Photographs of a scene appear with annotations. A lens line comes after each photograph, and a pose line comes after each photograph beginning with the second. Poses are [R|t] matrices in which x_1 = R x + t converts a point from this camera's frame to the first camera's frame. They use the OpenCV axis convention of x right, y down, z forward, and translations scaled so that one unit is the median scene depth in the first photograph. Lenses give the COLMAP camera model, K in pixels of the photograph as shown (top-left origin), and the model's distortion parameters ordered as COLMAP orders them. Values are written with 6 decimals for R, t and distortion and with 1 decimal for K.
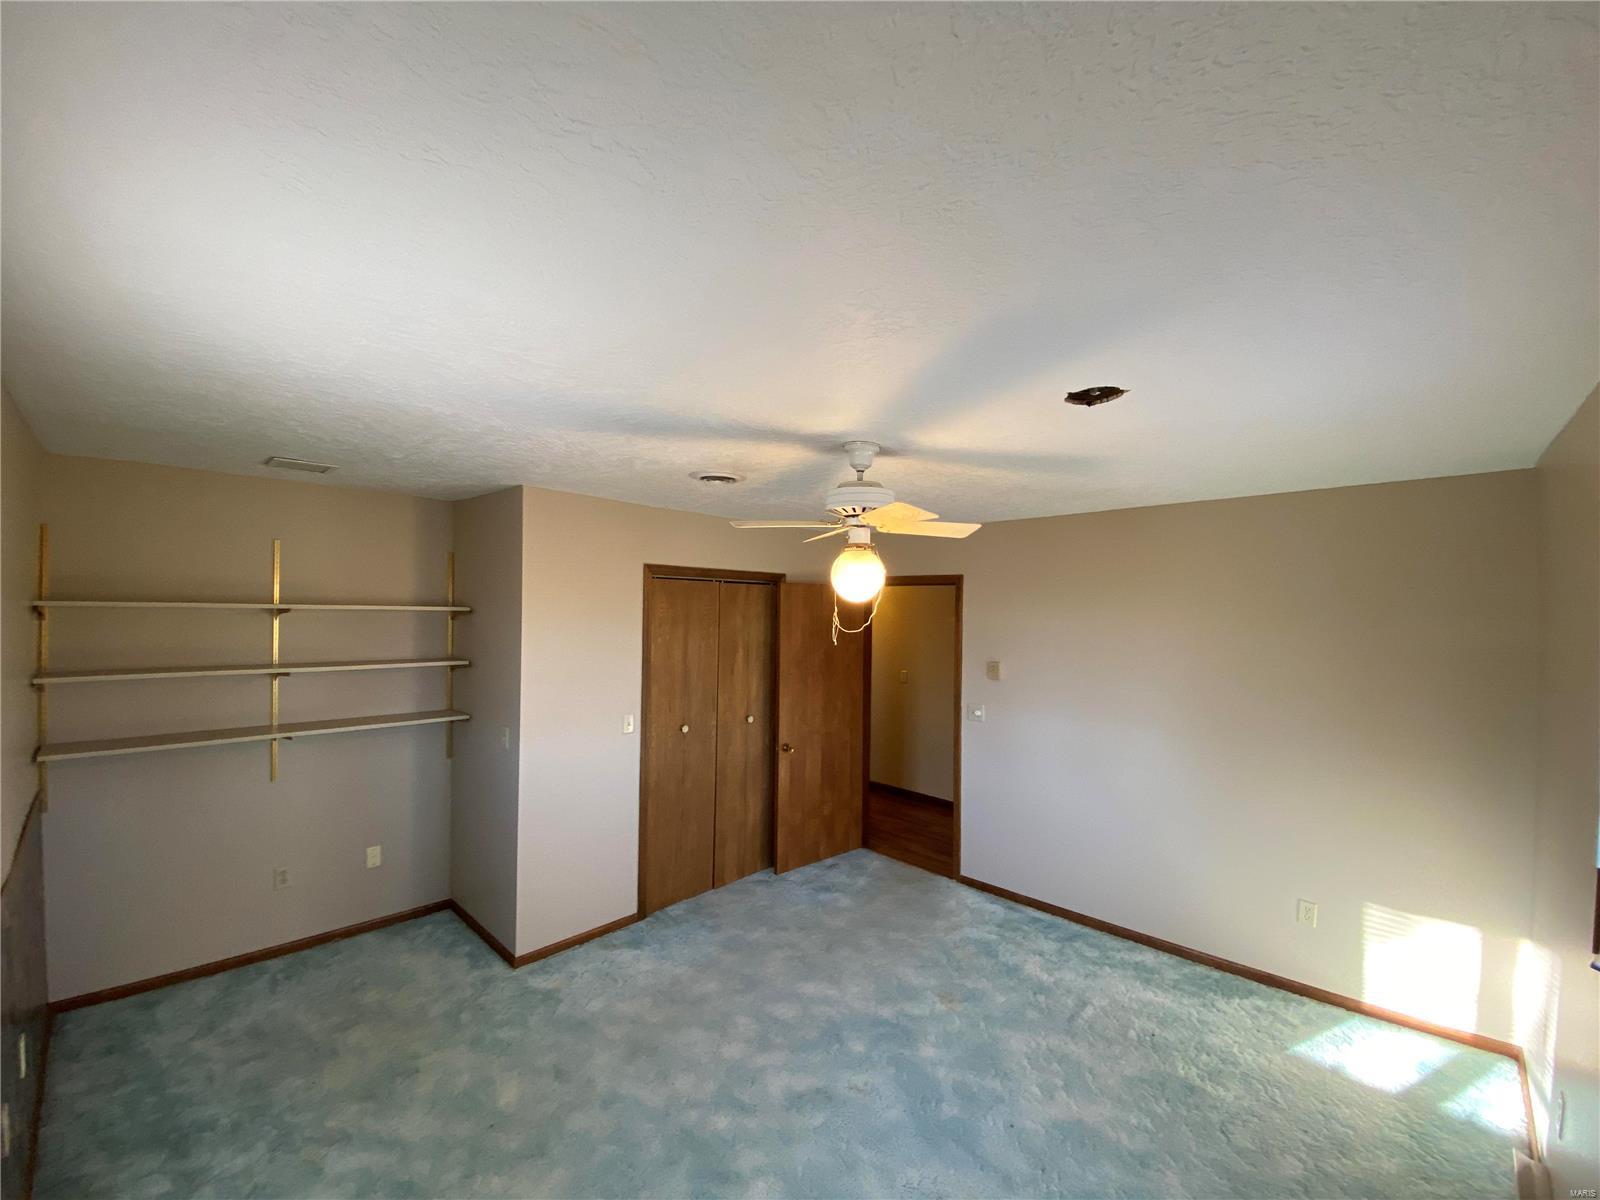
lens RADIAL K [[656.4, 0, 800.0], [0, 656.4, 600.0], [0, 0, 1]] dist [0.037223, -0.028382]
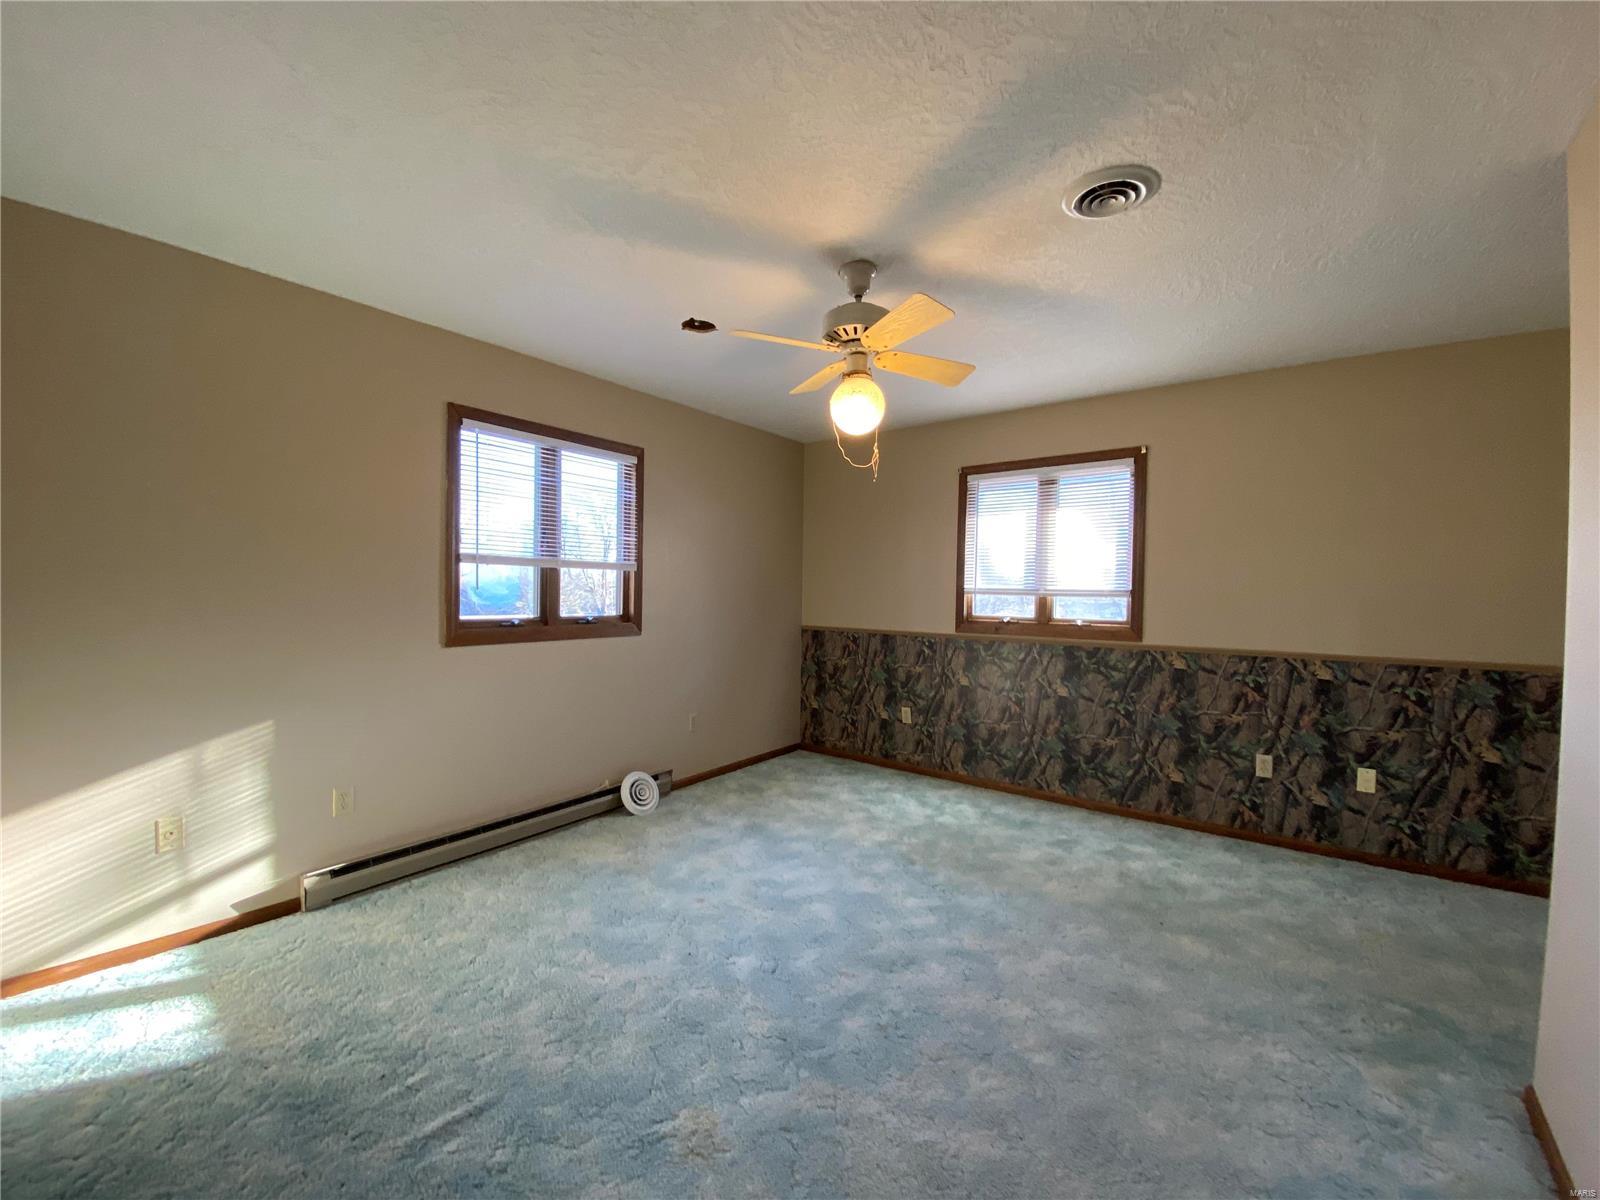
lens RADIAL K [[647.2, 0, 804.2], [0, 647.2, 605.8], [0, 0, 1]] dist [0.033410, -0.027487]
pose [[-0.991826, -0.023930, -0.125334, 0.203241], [-0.027375, 0.999291, 0.025832, 0.170572], [0.124627, 0.029052, -0.991778, 1.416881]]
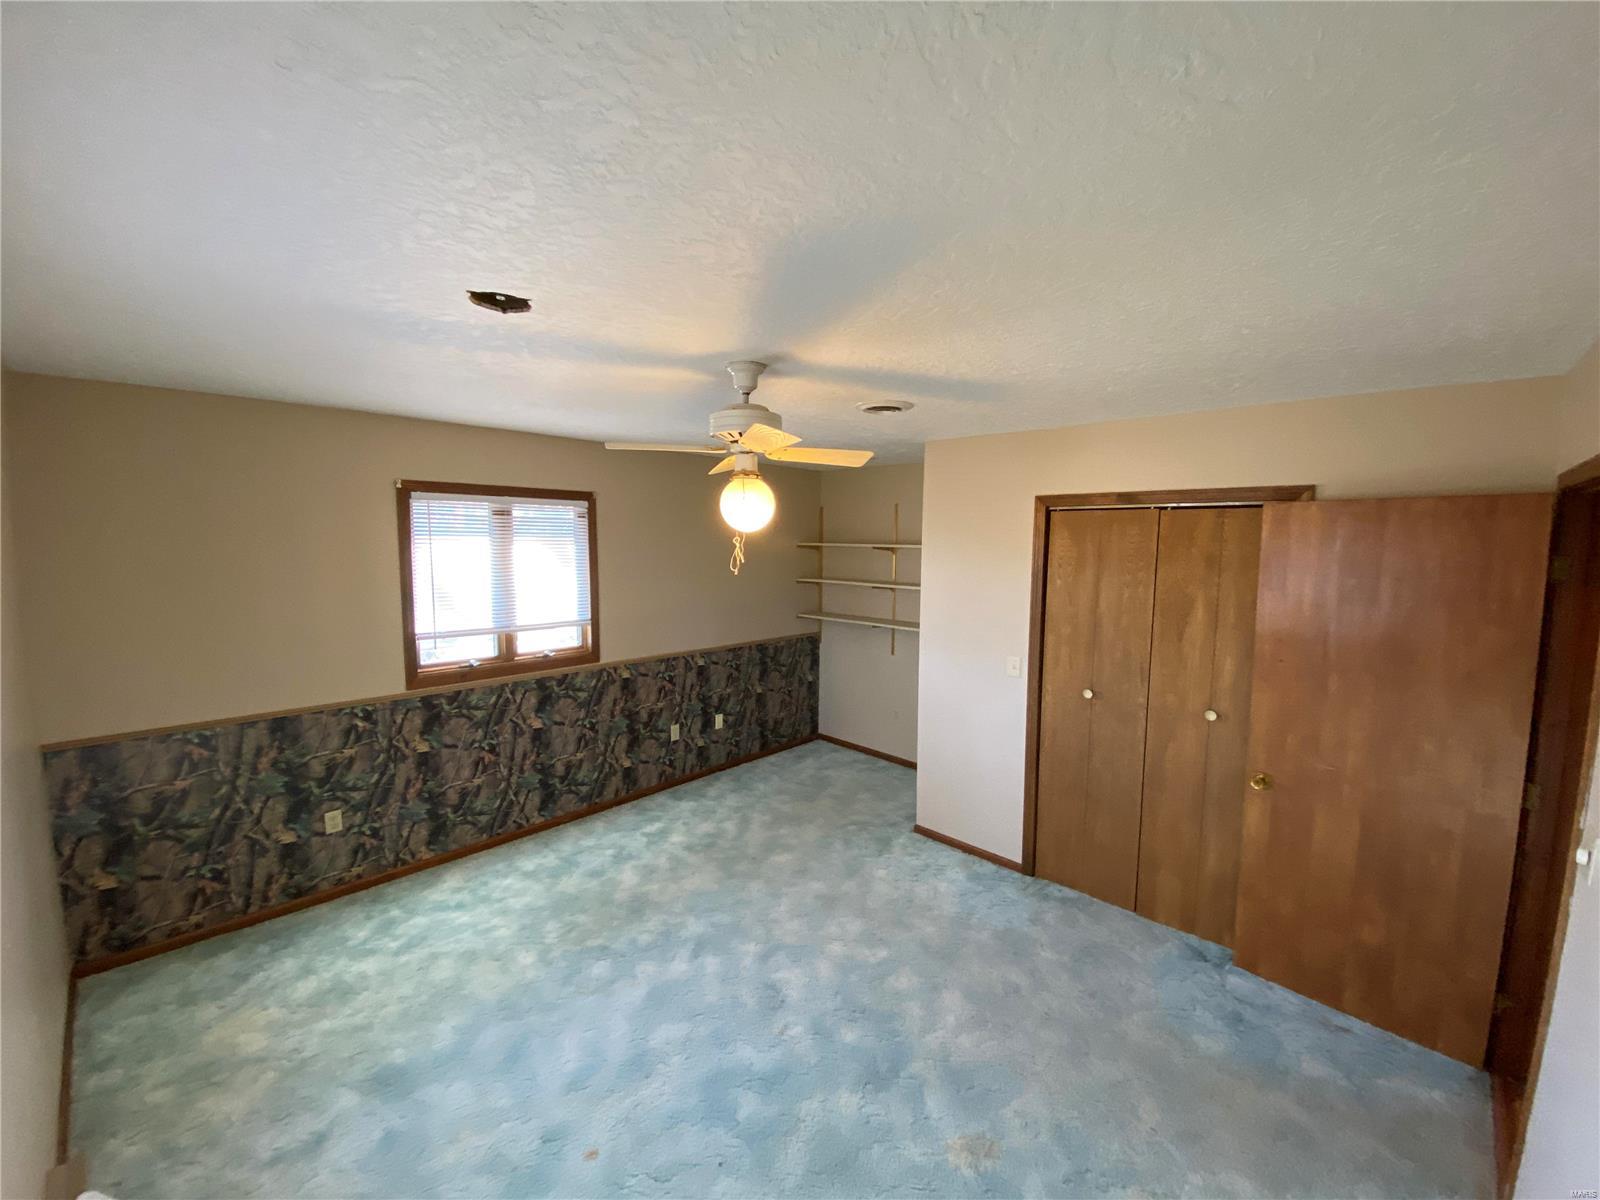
lens RADIAL K [[647.2, 0, 804.2], [0, 647.2, 605.8], [0, 0, 1]] dist [0.033410, -0.027487]
pose [[0.006346, 0.088200, -0.996083, 0.763794], [-0.004235, 0.996096, 0.088174, 0.019653], [0.999971, 0.003659, 0.006695, 0.783648]]
